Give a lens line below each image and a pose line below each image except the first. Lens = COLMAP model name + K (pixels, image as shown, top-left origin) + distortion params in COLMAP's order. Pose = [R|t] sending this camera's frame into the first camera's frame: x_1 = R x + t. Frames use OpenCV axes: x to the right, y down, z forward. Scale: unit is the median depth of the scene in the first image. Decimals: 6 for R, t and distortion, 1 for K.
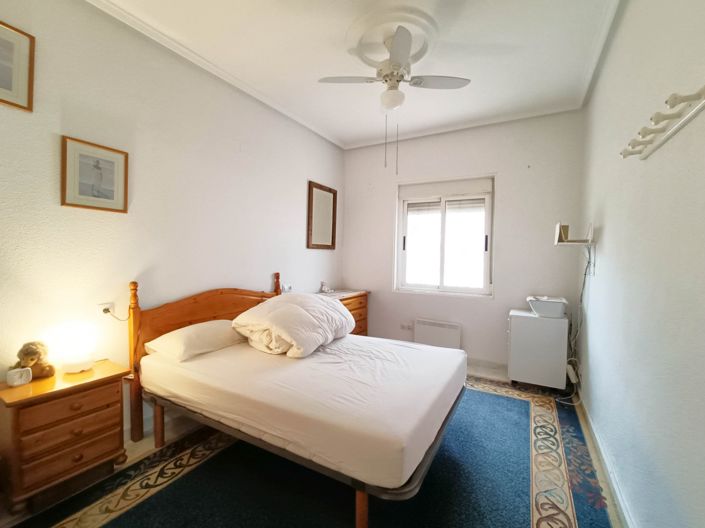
lens RADIAL K [[312.7, 0, 349.6], [0, 312.7, 260.9], [0, 0, 1]] dist [0.005068, 0.000294]
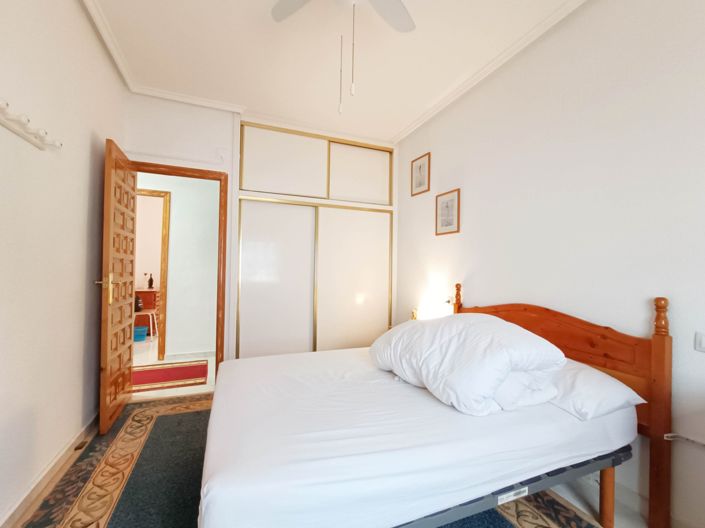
lens RADIAL K [[312.7, 0, 347.8], [0, 312.7, 265.2], [0, 0, 1]] dist [0.005068, 0.000294]
pose [[-0.610002, -0.012817, -0.792296, 0.660322], [-0.019373, 0.999812, -0.001258, -0.001763], [0.792163, 0.014582, -0.610136, 1.471638]]
